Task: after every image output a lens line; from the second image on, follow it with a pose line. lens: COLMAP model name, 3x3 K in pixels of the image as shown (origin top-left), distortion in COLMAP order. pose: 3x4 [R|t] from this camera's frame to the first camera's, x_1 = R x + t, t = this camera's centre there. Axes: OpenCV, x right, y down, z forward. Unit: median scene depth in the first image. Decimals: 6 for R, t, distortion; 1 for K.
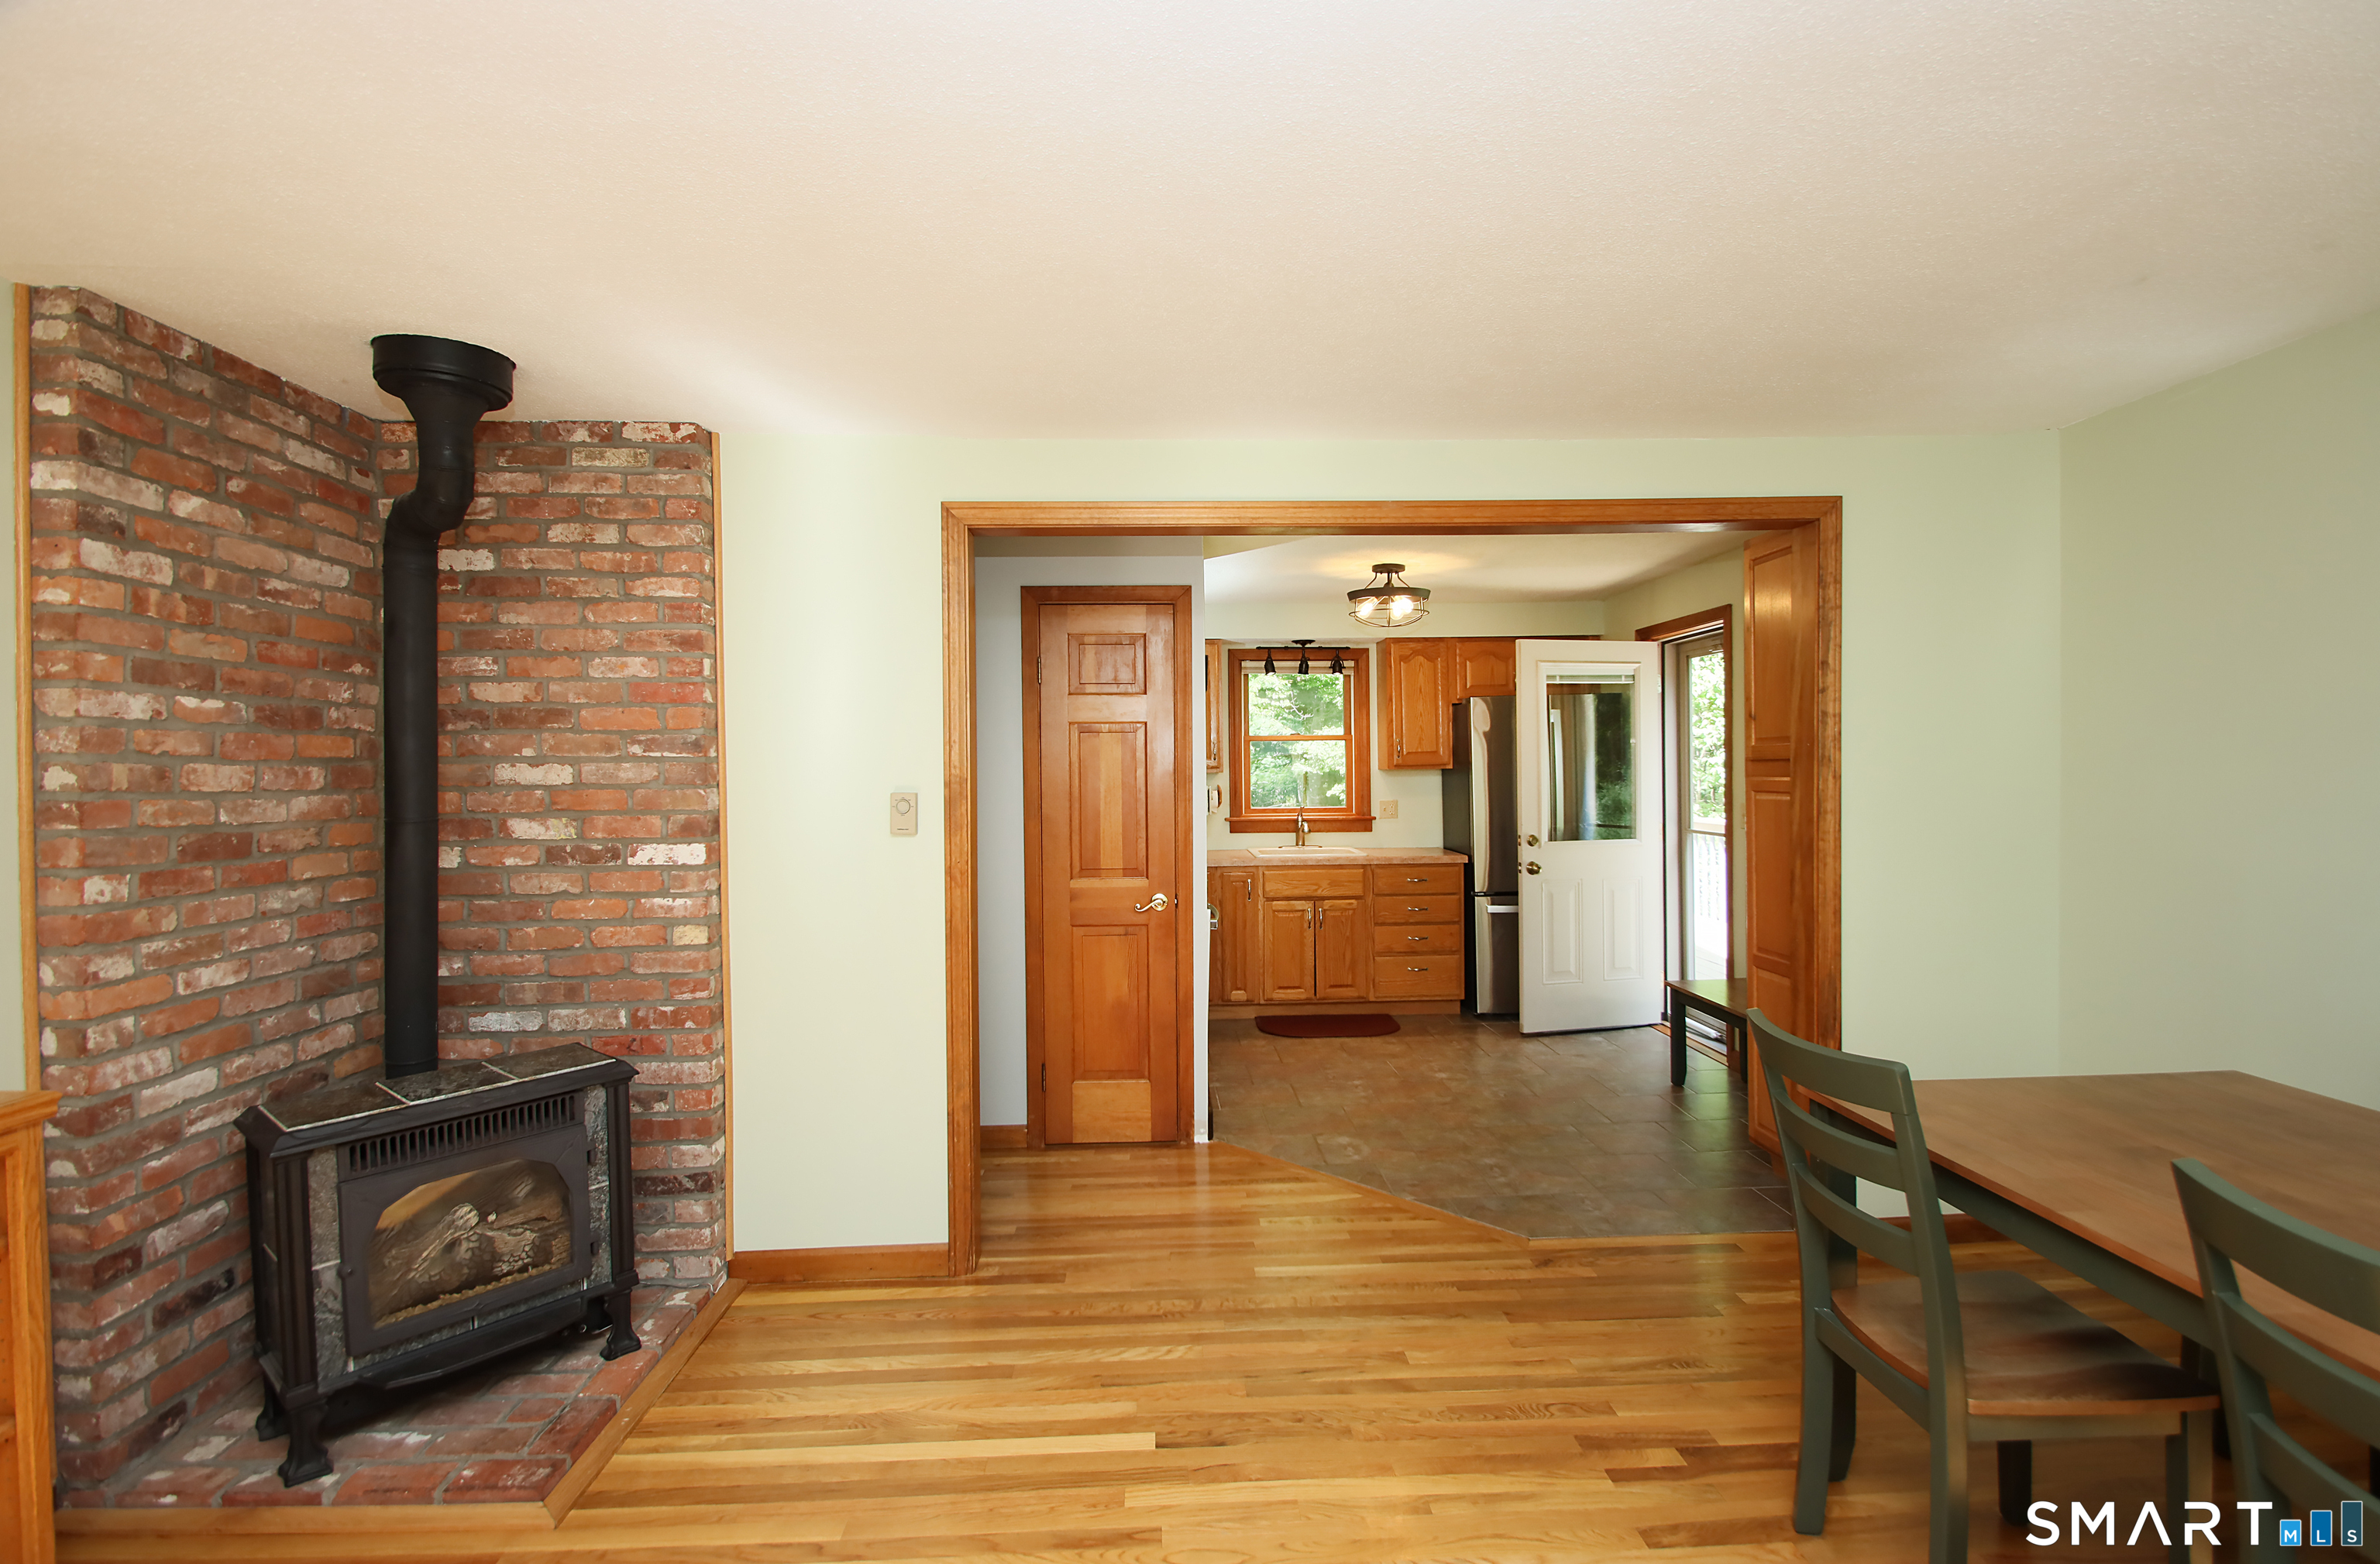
lens RADIAL K [[1095.0, 0, 1212.2], [0, 1095.0, 786.6], [0, 0, 1]] dist [0.014643, -0.017130]
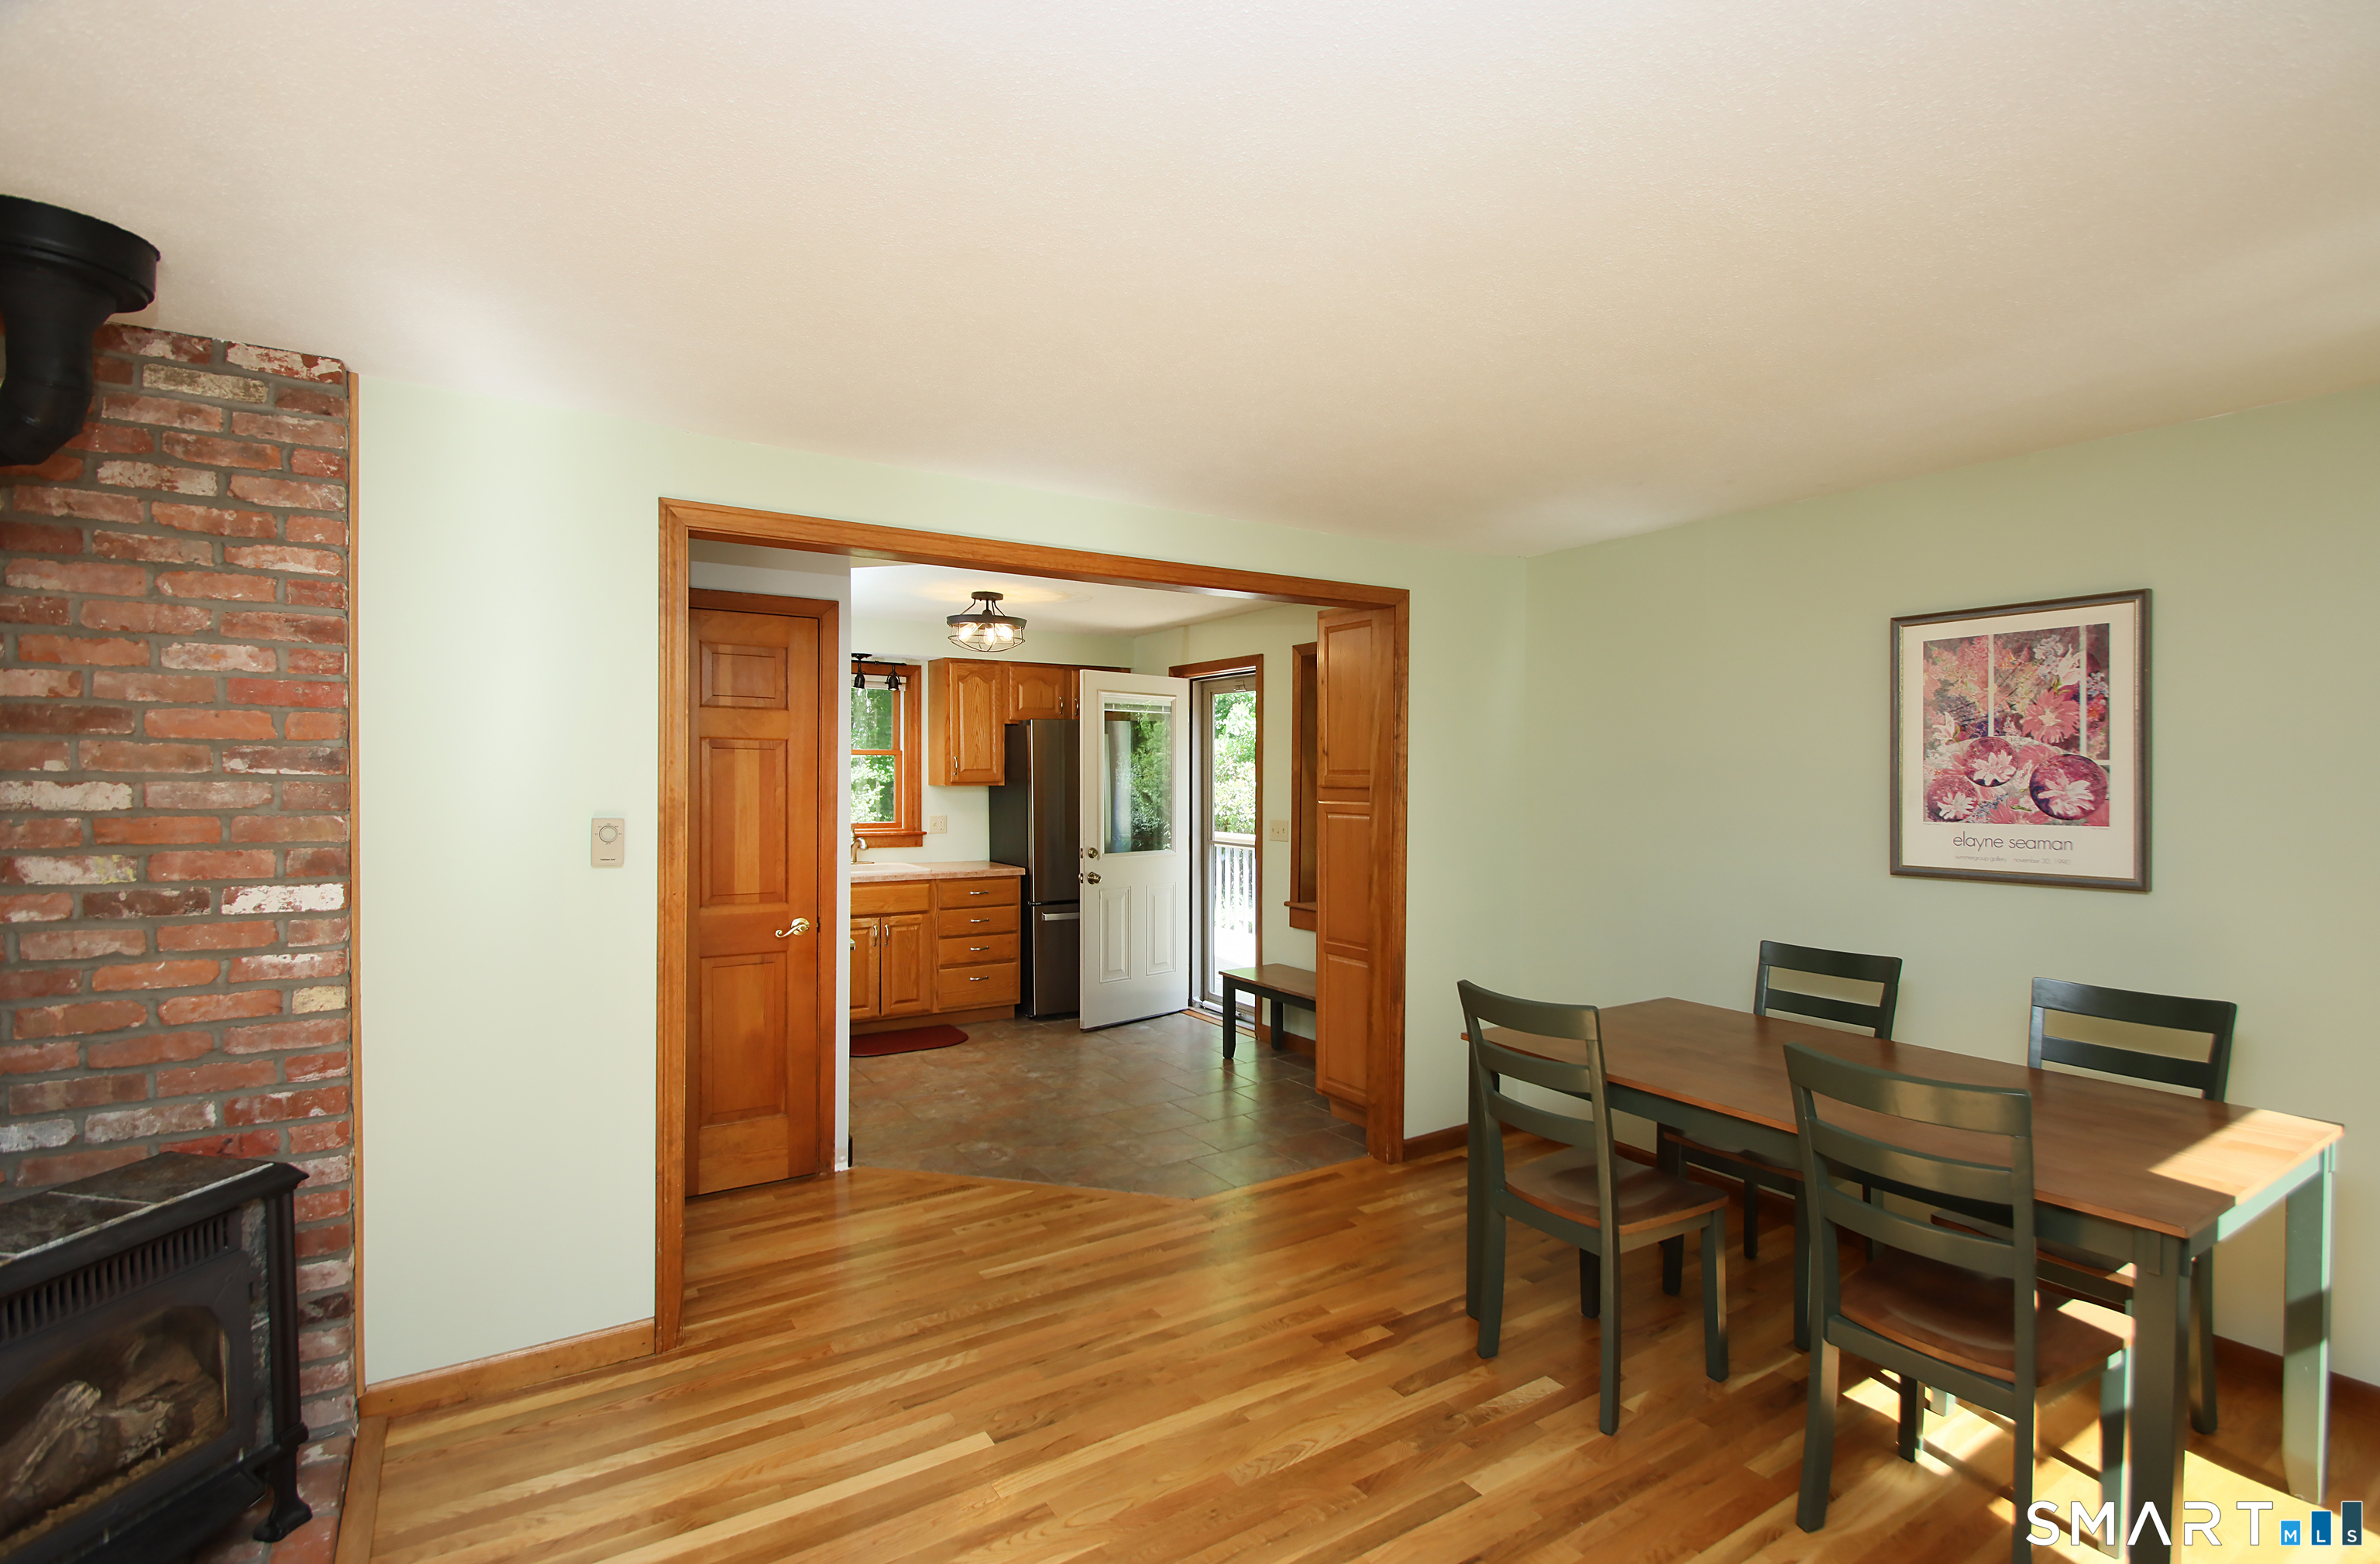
lens RADIAL K [[1095.0, 0, 1205.3], [0, 1095.0, 786.2], [0, 0, 1]] dist [0.014643, -0.017130]
pose [[0.861777, 0.010490, 0.507179, -0.317445], [-0.006679, 0.999934, -0.009334, -0.015375], [-0.507243, 0.004656, 0.861790, -0.011277]]
